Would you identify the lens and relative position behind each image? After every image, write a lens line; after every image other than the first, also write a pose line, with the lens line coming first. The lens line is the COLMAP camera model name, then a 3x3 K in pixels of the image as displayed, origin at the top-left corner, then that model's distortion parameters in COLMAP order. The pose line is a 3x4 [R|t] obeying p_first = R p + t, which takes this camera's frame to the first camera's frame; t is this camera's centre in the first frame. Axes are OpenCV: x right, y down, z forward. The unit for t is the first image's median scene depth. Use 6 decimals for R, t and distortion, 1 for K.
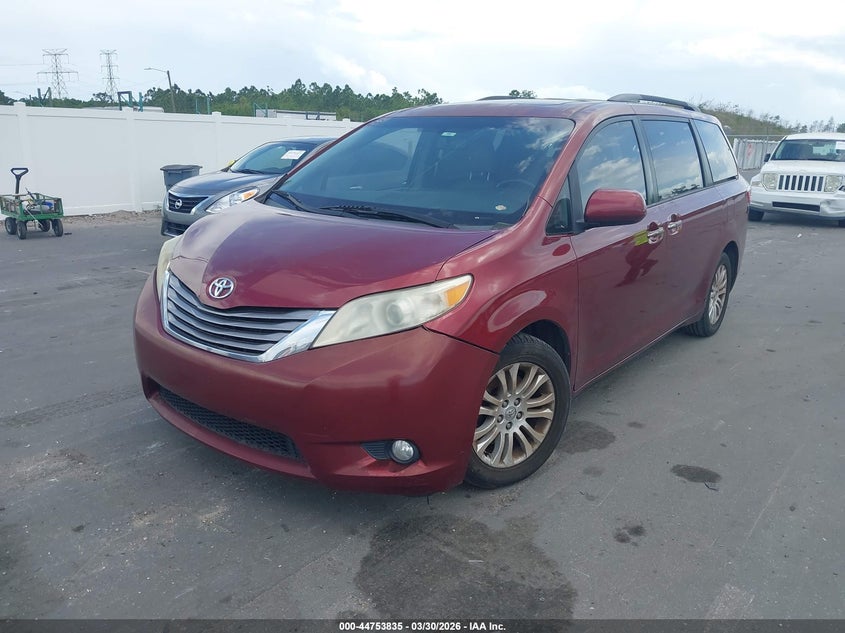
lens RADIAL K [[675.6, 0, 422.5], [0, 675.6, 316.5], [0, 0, 1]] dist [-0.002379, -0.002738]
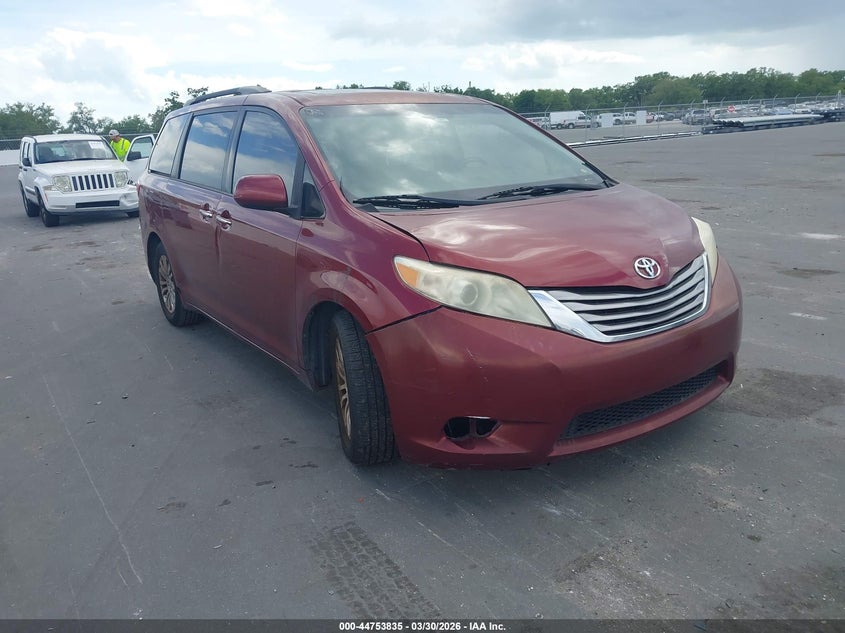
lens RADIAL K [[675.6, 0, 422.5], [0, 675.6, 316.5], [0, 0, 1]] dist [-0.002379, -0.002738]
pose [[0.279912, -0.280066, 0.918266, -1.102493], [0.290708, 0.936321, 0.196957, -0.222497], [-0.914953, 0.211816, 0.343505, 0.816125]]
